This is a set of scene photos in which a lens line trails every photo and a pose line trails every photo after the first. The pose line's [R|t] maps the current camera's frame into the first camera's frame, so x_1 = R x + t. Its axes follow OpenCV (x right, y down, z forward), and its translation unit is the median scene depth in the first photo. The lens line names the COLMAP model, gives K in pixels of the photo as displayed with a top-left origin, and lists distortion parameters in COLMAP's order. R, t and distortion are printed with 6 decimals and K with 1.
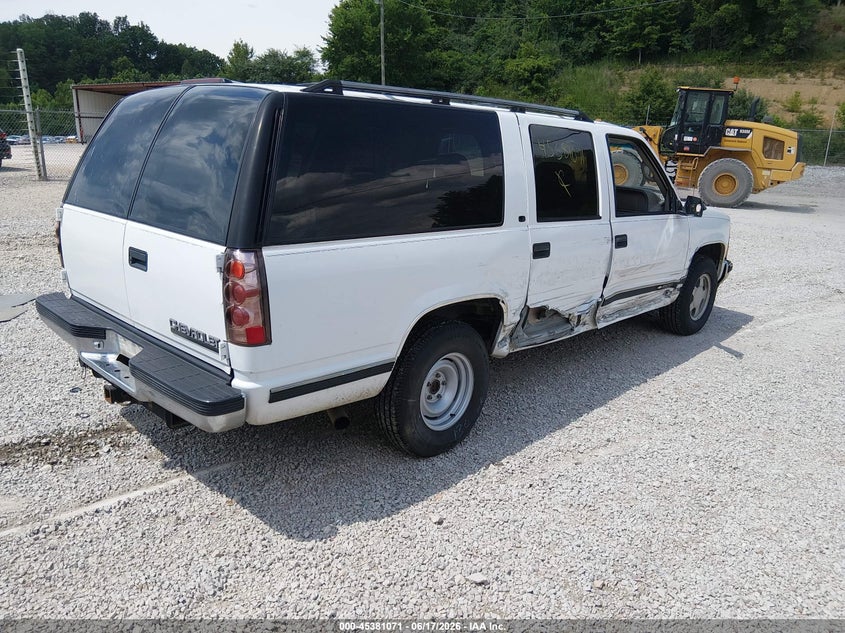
lens RADIAL K [[658.0, 0, 422.5], [0, 658.0, 316.5], [0, 0, 1]] dist [0.004720, 0.003496]
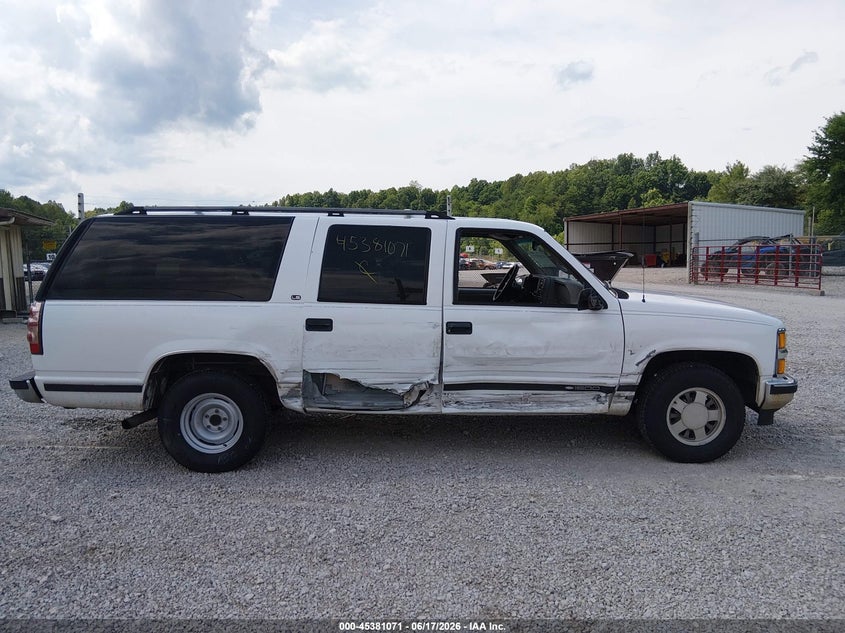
lens RADIAL K [[678.5, 0, 422.5], [0, 678.5, 316.5], [0, 0, 1]] dist [-0.003992, -0.001256]
pose [[0.739084, 0.024453, -0.673170, 0.787205], [-0.147732, 0.980896, -0.126565, 0.008636], [0.657215, 0.192991, 0.728577, 0.151518]]
